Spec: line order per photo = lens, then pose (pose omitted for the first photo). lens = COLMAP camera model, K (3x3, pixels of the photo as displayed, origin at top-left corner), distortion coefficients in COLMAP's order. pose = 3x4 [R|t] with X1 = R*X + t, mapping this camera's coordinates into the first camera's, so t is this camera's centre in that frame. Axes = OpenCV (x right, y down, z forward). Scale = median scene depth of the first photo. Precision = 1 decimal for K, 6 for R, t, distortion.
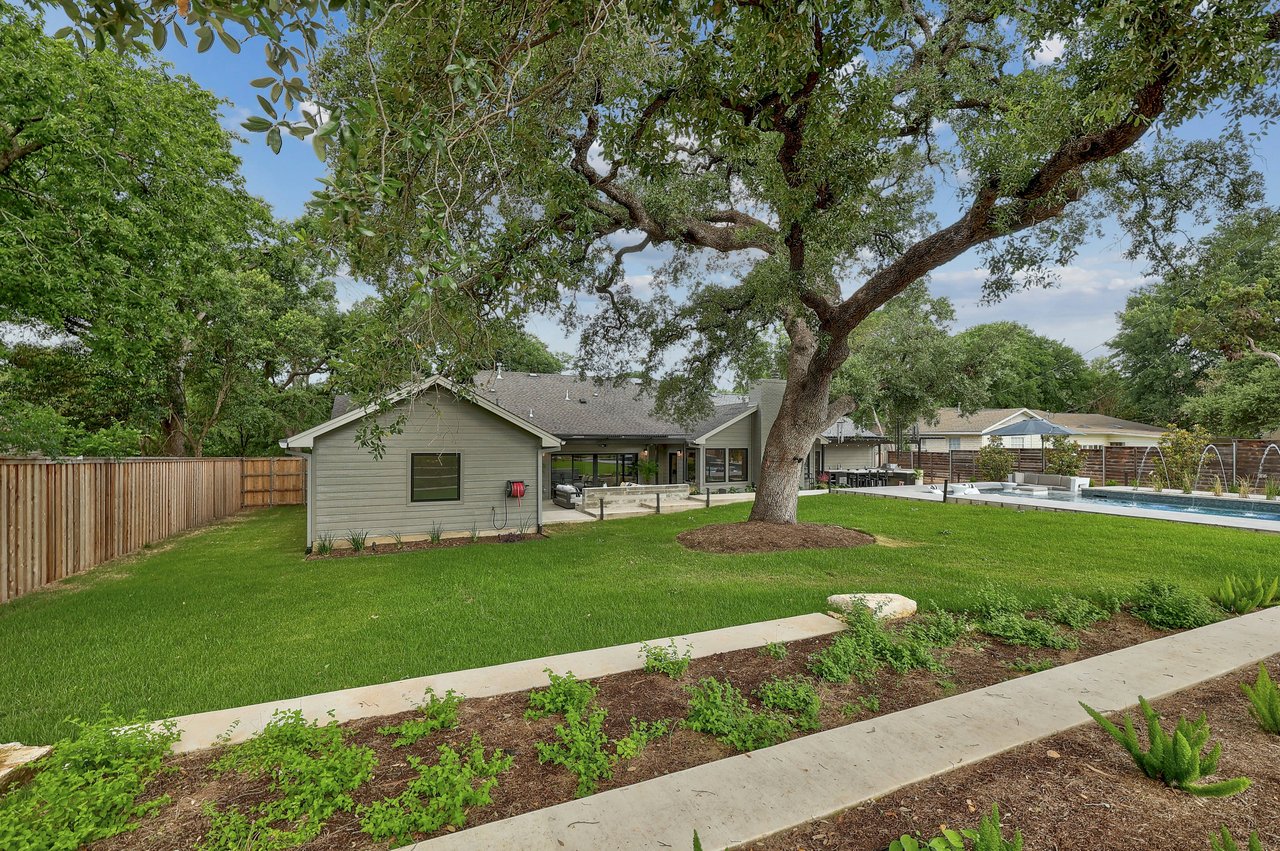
lens RADIAL K [[546.9, 0, 637.6], [0, 546.9, 435.9], [0, 0, 1]] dist [-0.003882, -0.000597]
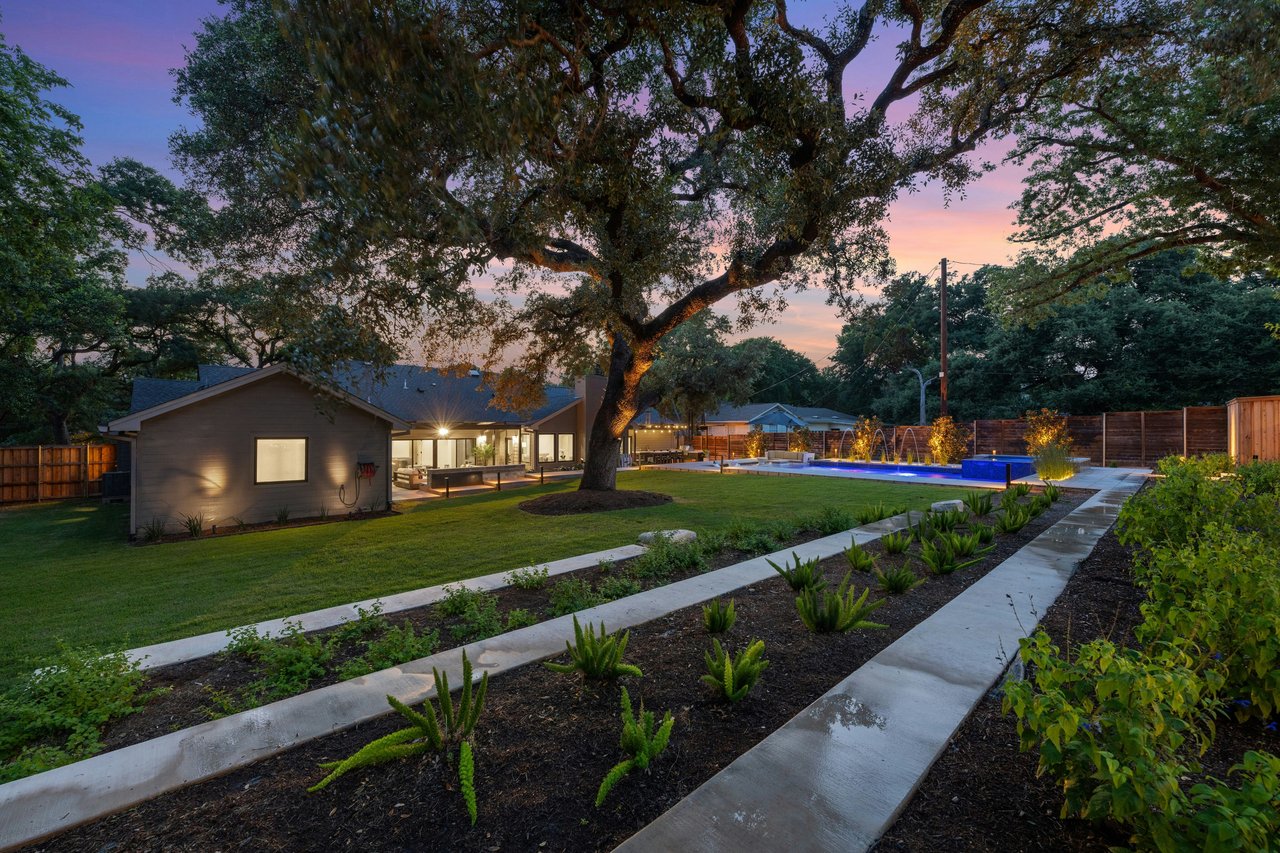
lens RADIAL K [[546.9, 0, 642.6], [0, 546.9, 427.4], [0, 0, 1]] dist [-0.003882, -0.000597]
pose [[0.941684, 0.000921, 0.336498, -0.065497], [-0.001284, 0.999999, 0.000855, 0.010007], [-0.336497, -0.001237, 0.941684, -0.185156]]
